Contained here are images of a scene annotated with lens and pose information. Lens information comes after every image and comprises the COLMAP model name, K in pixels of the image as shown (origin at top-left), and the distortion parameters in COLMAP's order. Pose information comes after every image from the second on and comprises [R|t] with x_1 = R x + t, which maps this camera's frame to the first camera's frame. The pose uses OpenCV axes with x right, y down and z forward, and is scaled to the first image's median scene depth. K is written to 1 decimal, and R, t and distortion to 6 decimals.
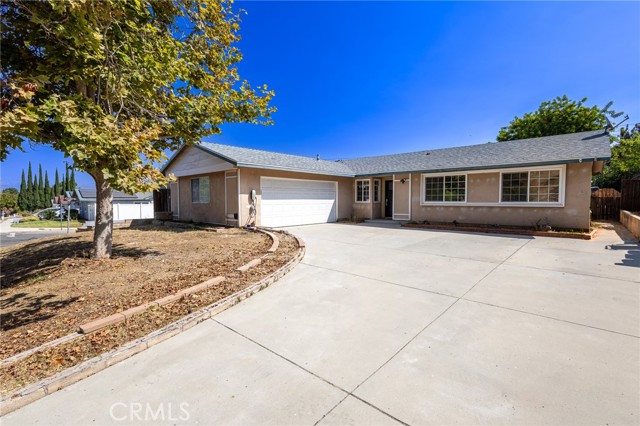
lens RADIAL K [[291.0, 0, 321.2], [0, 291.0, 213.4], [0, 0, 1]] dist [0.004518, 0.000079]
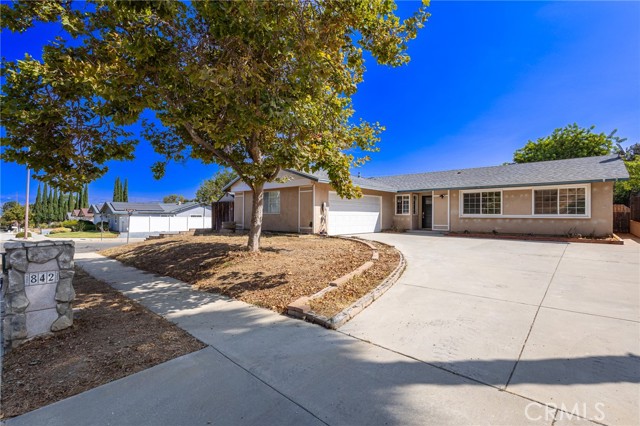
lens RADIAL K [[291.0, 0, 318.3], [0, 291.0, 212.2], [0, 0, 1]] dist [0.004518, 0.000079]
pose [[0.999949, 0.008498, 0.005507, -0.231638], [-0.008154, 0.998182, -0.059723, 0.026072], [-0.006005, 0.059675, 0.998200, -0.152943]]
